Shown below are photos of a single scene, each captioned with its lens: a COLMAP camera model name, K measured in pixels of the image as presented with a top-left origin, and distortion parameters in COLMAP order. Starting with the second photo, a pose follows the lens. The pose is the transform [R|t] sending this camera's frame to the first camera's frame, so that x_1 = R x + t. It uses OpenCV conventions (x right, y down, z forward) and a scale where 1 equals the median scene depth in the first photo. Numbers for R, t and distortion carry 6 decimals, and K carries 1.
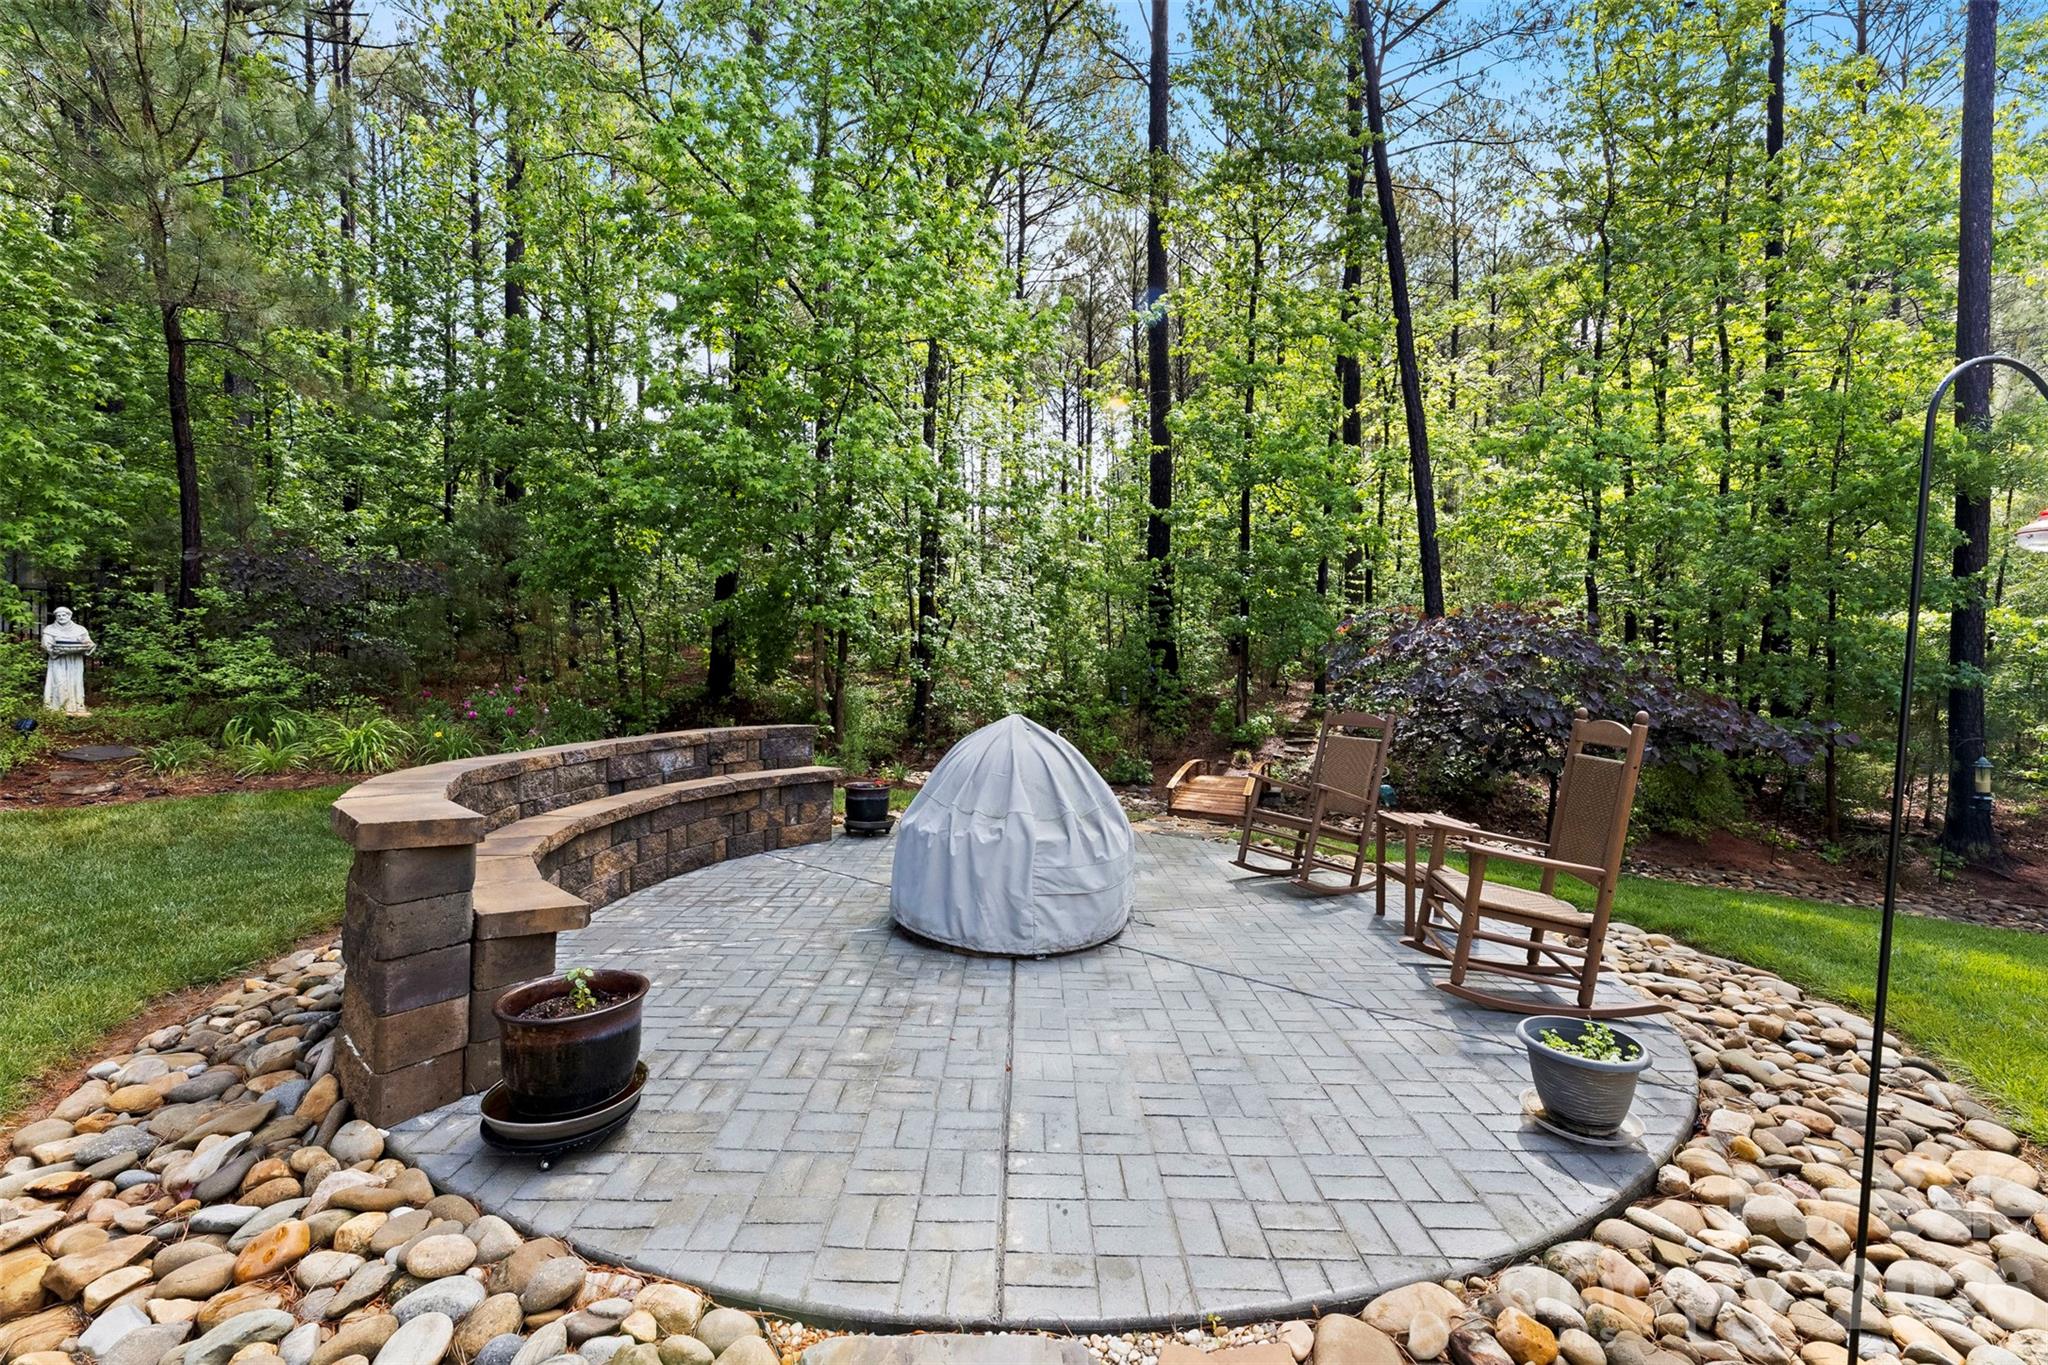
lens RADIAL K [[824.5, 0, 1028.2], [0, 824.5, 679.9], [0, 0, 1]] dist [0.002146, -0.000365]
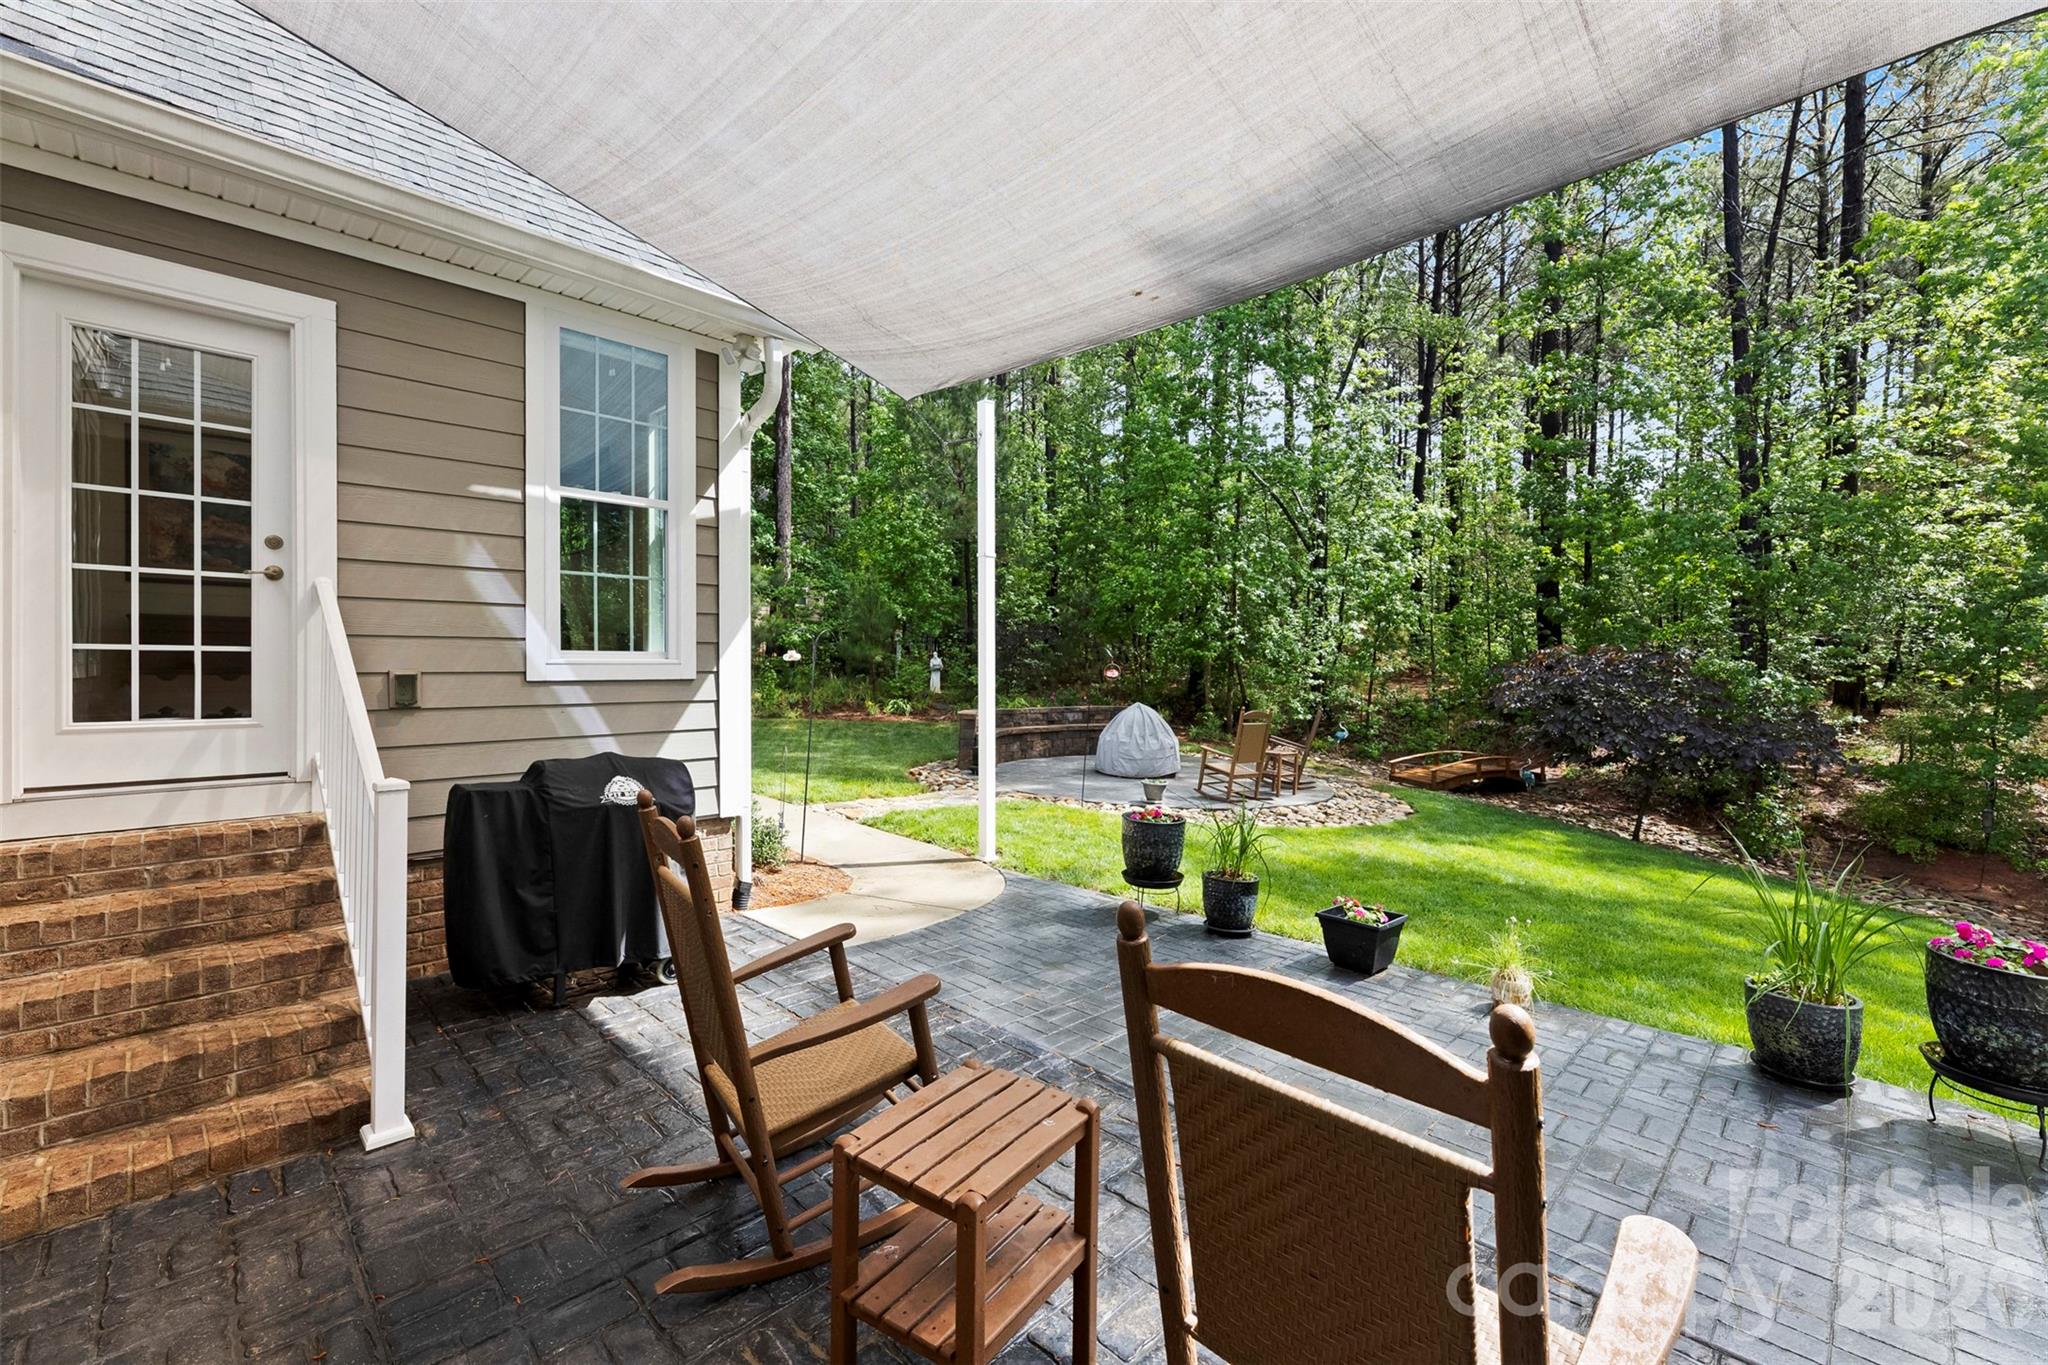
lens RADIAL K [[824.5, 0, 1023.2], [0, 824.5, 673.7], [0, 0, 1]] dist [0.002146, -0.000365]
pose [[0.718042, 0.017057, -0.695791, 0.958039], [-0.020088, 0.999791, 0.003779, -0.035642], [0.695710, 0.011264, 0.718235, -0.769347]]
